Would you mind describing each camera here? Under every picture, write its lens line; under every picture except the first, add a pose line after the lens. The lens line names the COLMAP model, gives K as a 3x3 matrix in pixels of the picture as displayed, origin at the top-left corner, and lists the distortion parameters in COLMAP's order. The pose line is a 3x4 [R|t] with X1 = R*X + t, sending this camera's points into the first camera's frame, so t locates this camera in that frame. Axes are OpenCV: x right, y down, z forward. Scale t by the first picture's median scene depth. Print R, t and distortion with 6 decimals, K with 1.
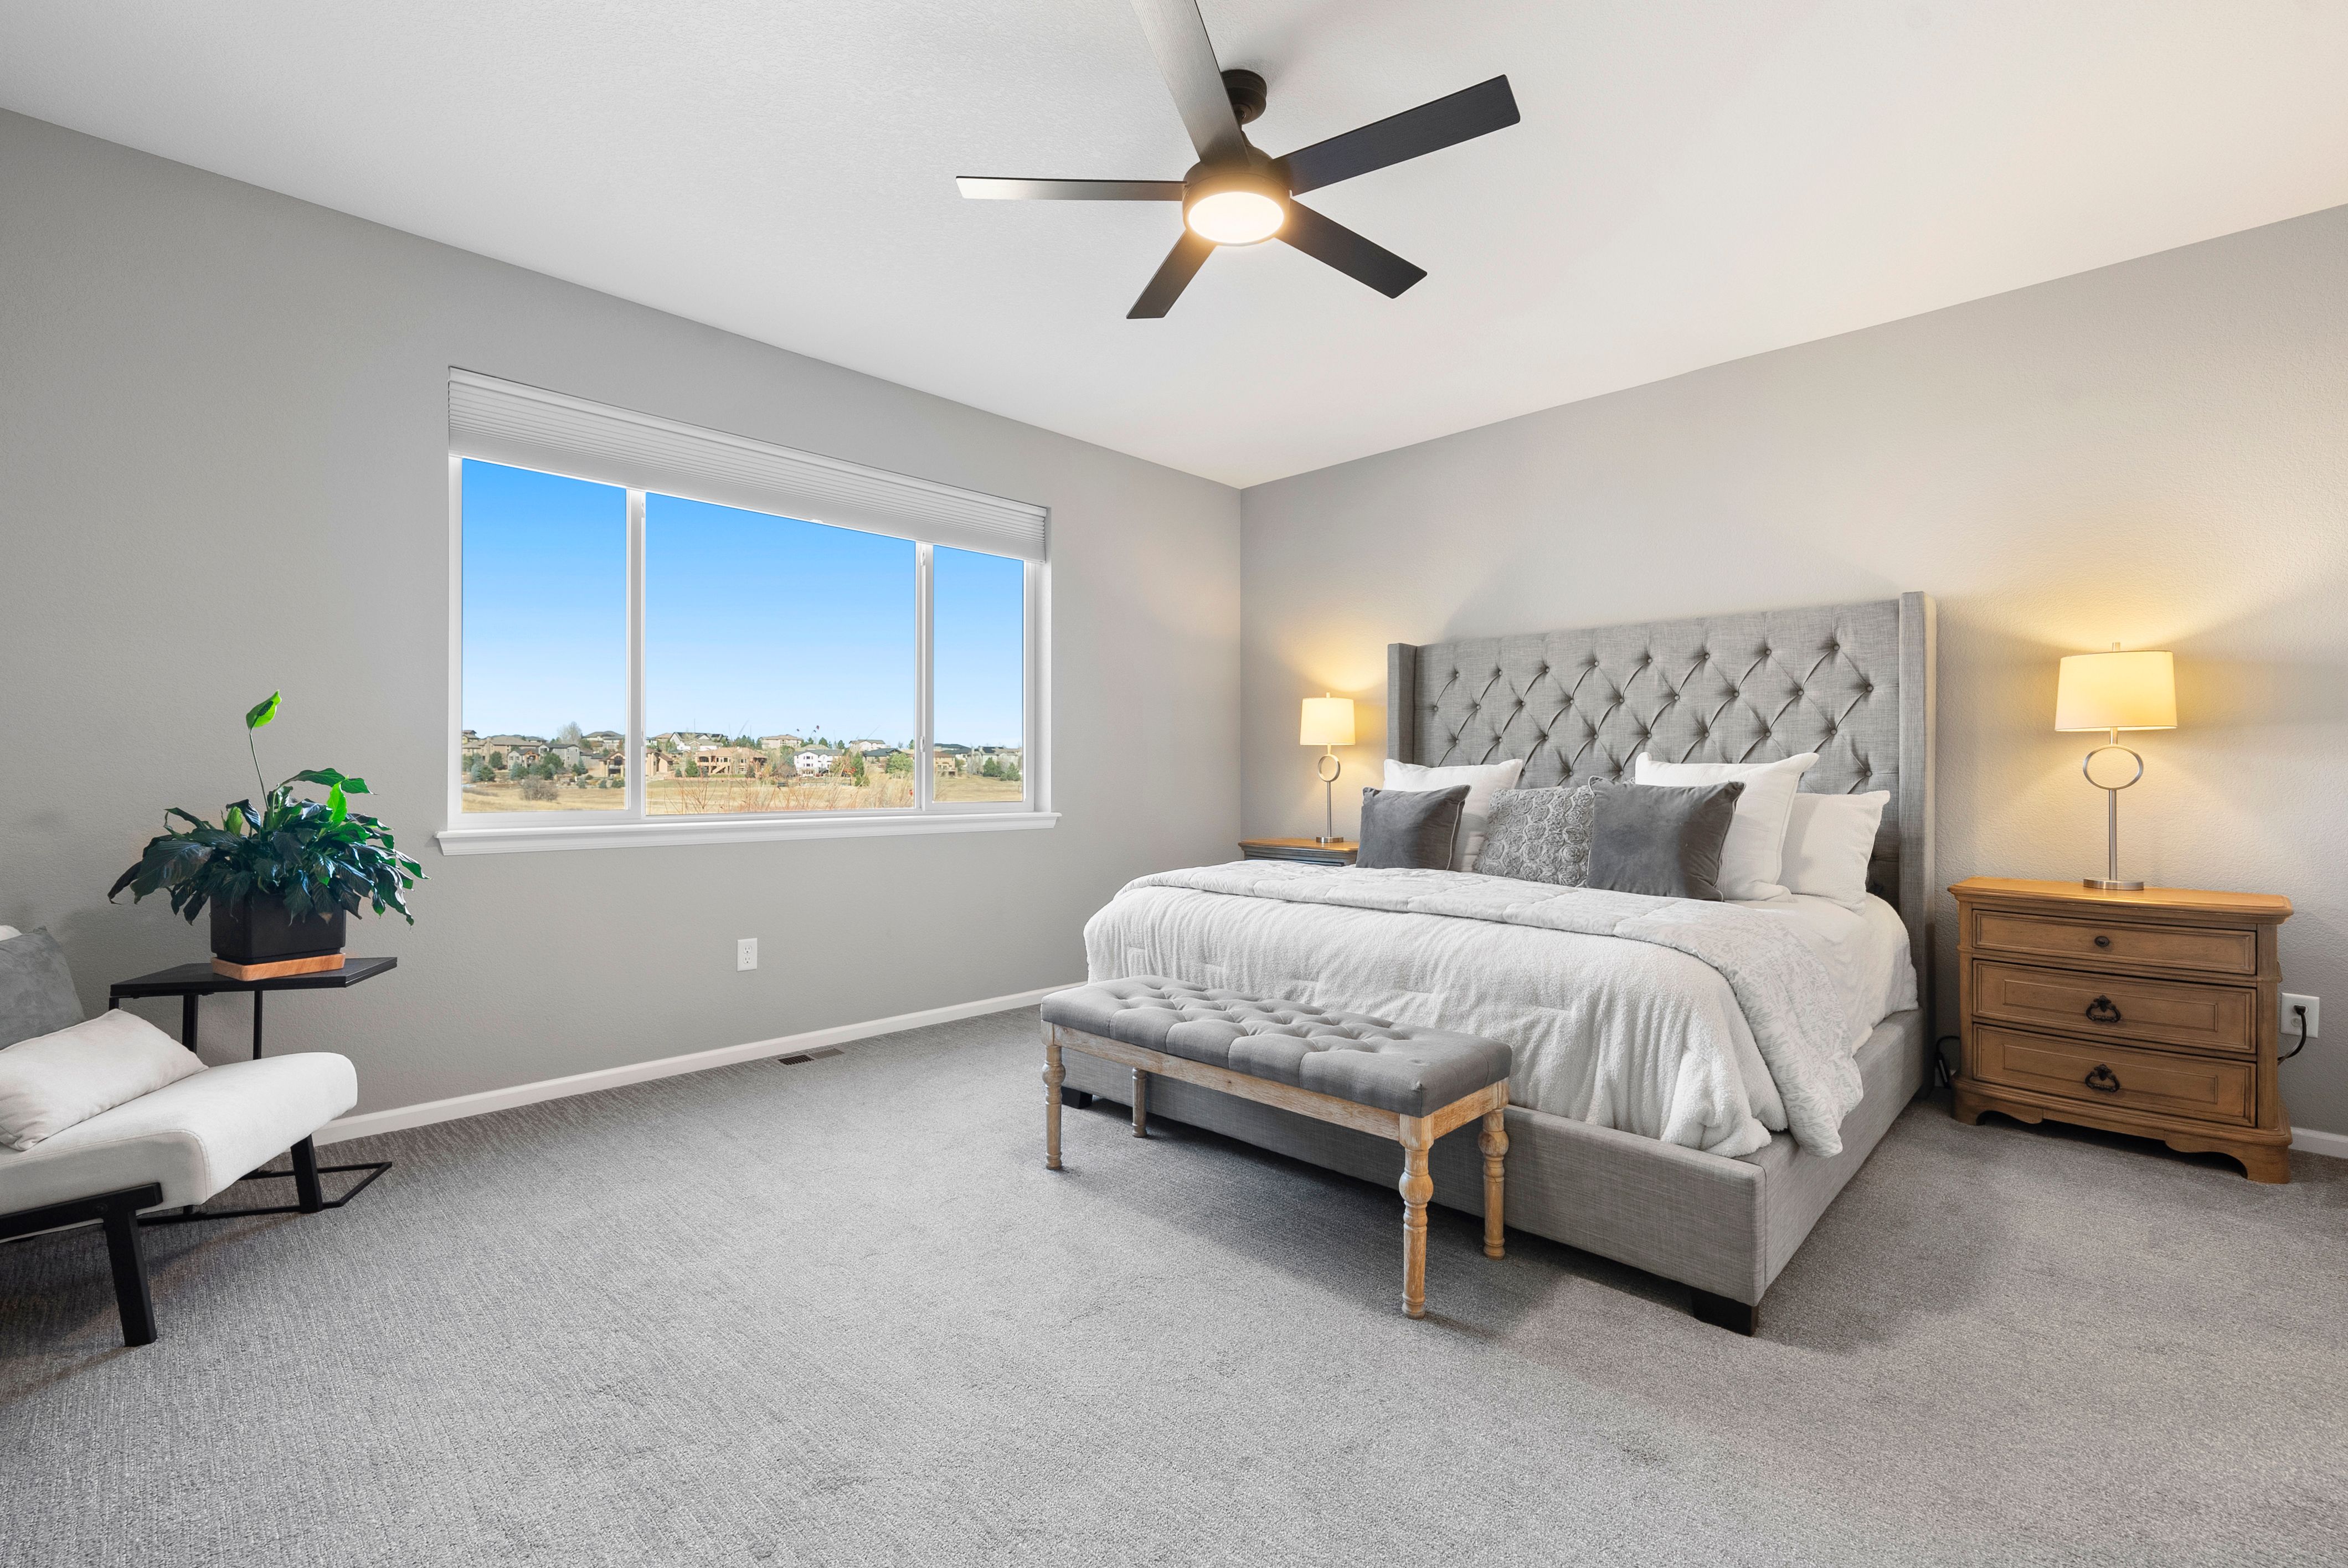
lens RADIAL K [[1058.4, 0, 1112.1], [0, 1058.4, 783.9], [0, 0, 1]] dist [-0.002736, 0.001283]
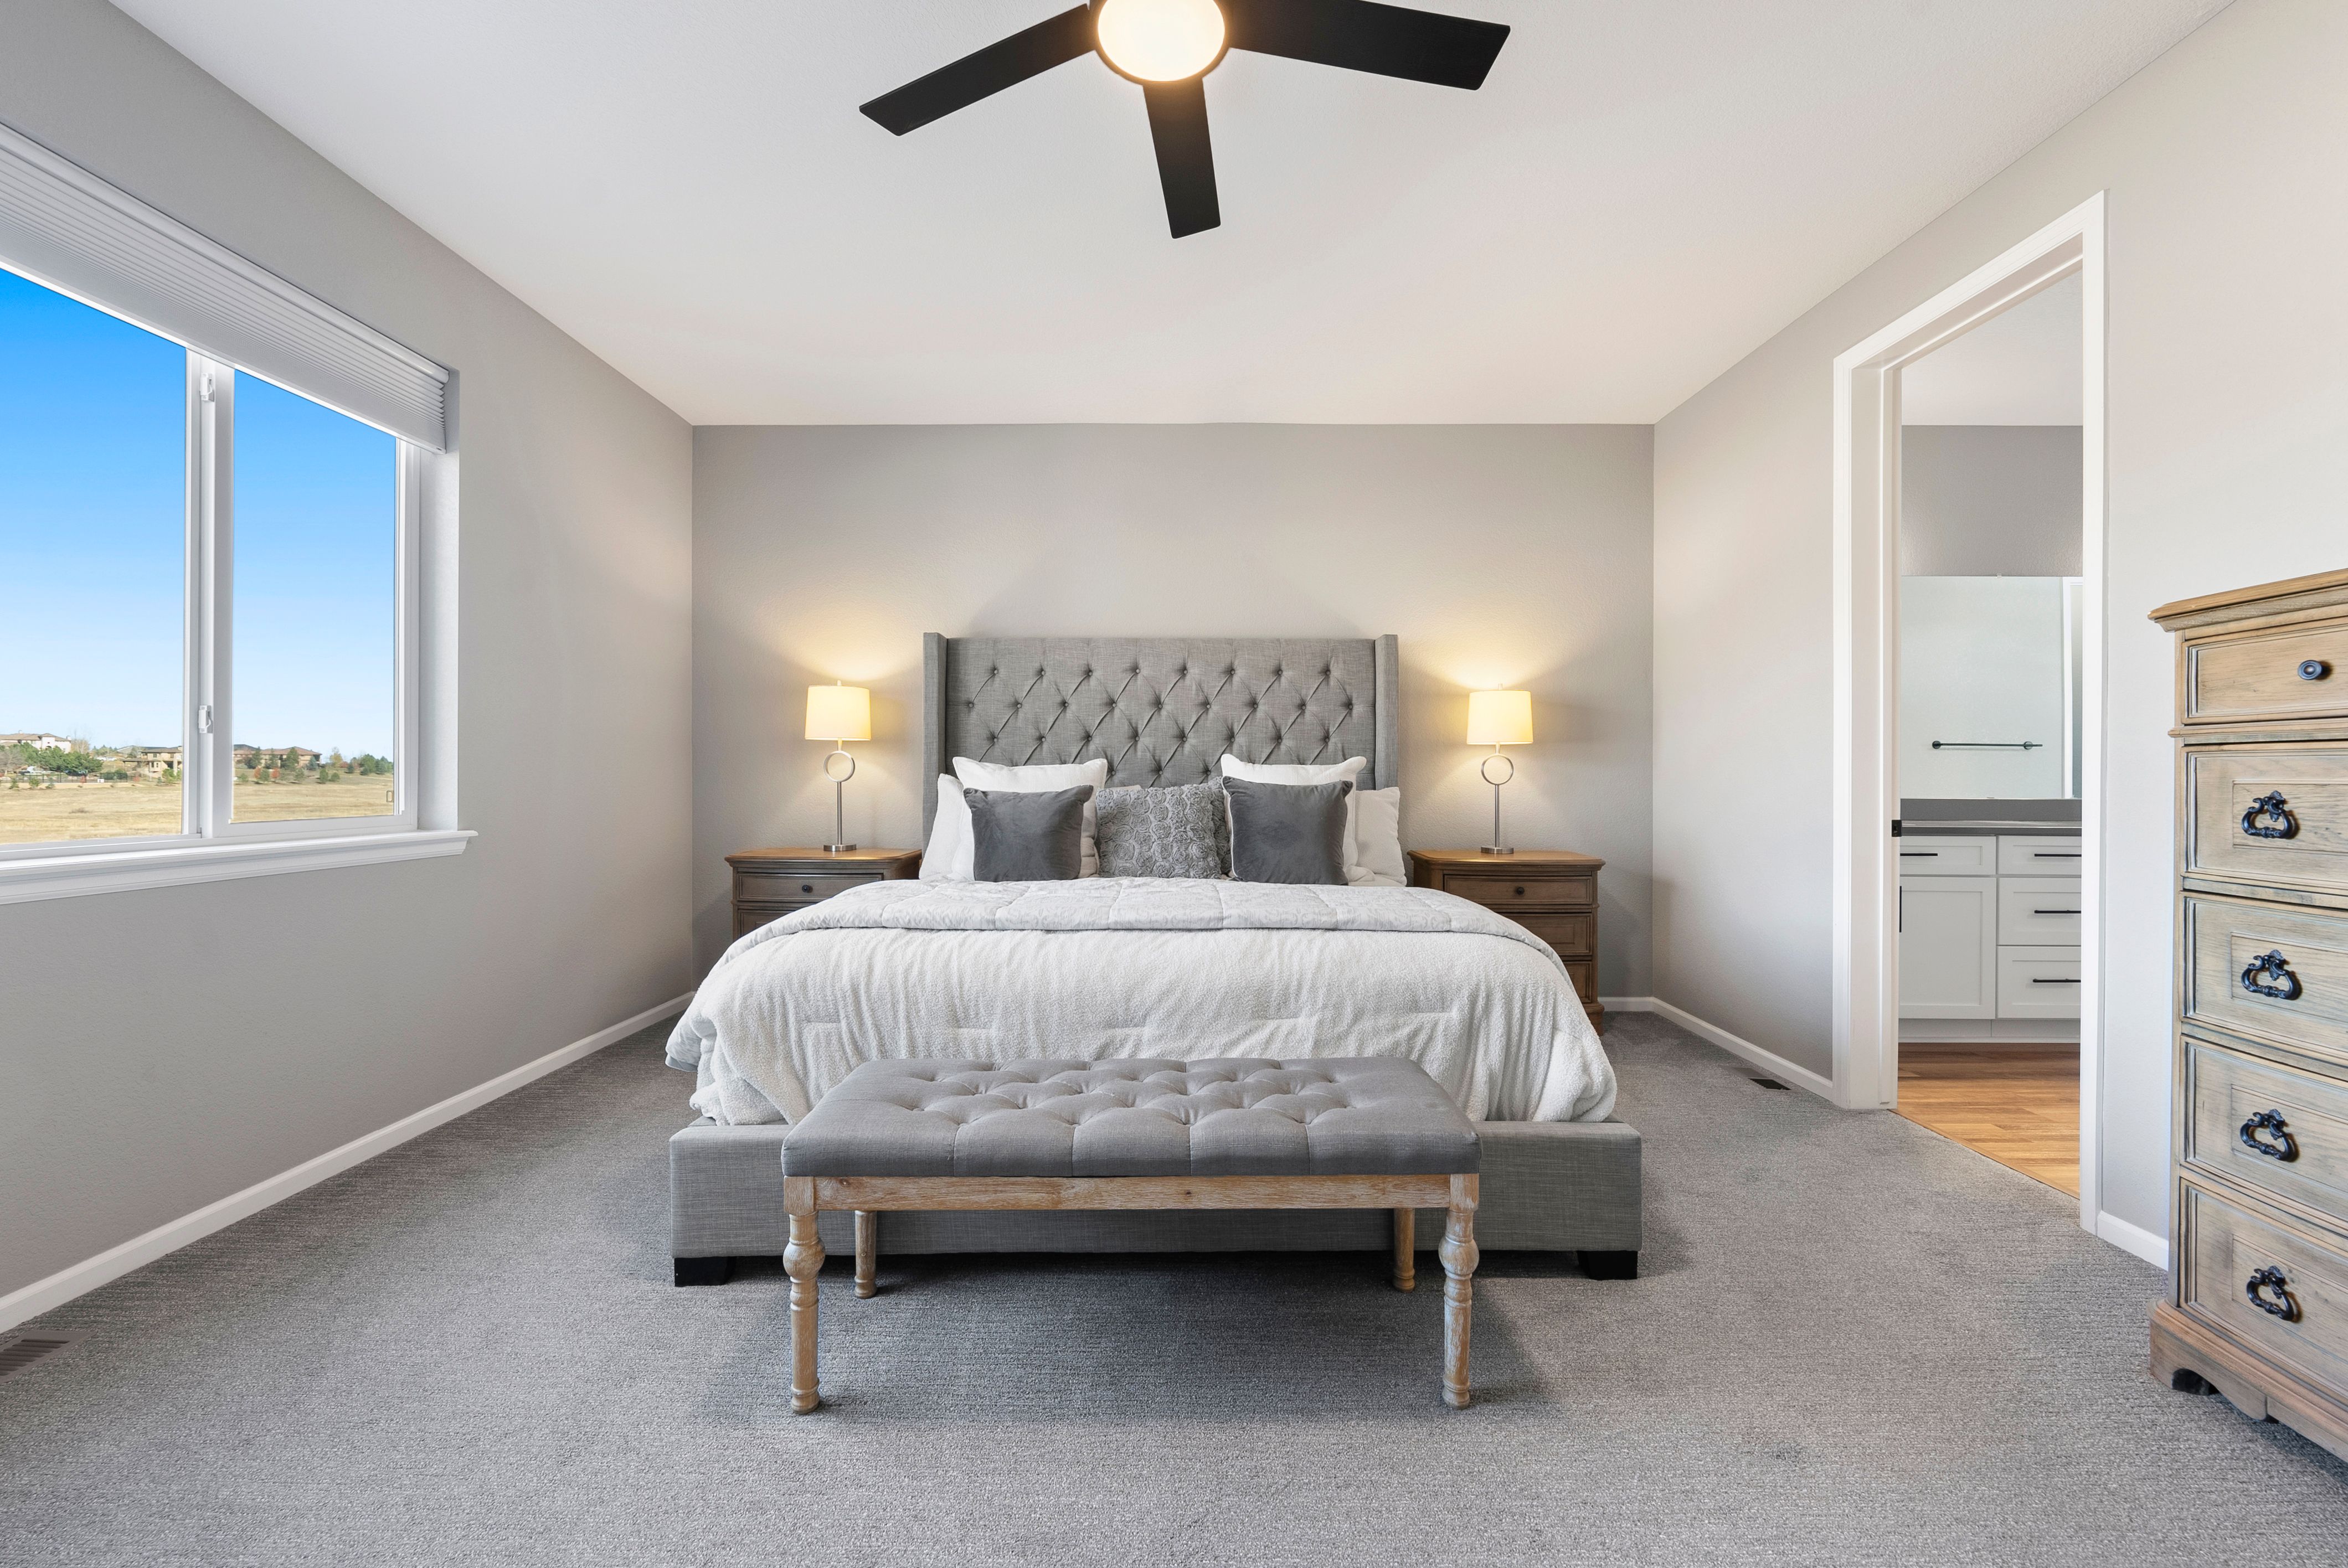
lens RADIAL K [[937.9, 0, 1169.4], [0, 937.9, 775.3], [0, 0, 1]] dist [-0.001467, -0.000134]
pose [[0.682181, -0.000772, 0.731183, -0.305695], [0.005069, 0.999980, -0.003674, -0.005466], [-0.731166, 0.006213, 0.682172, 0.457871]]
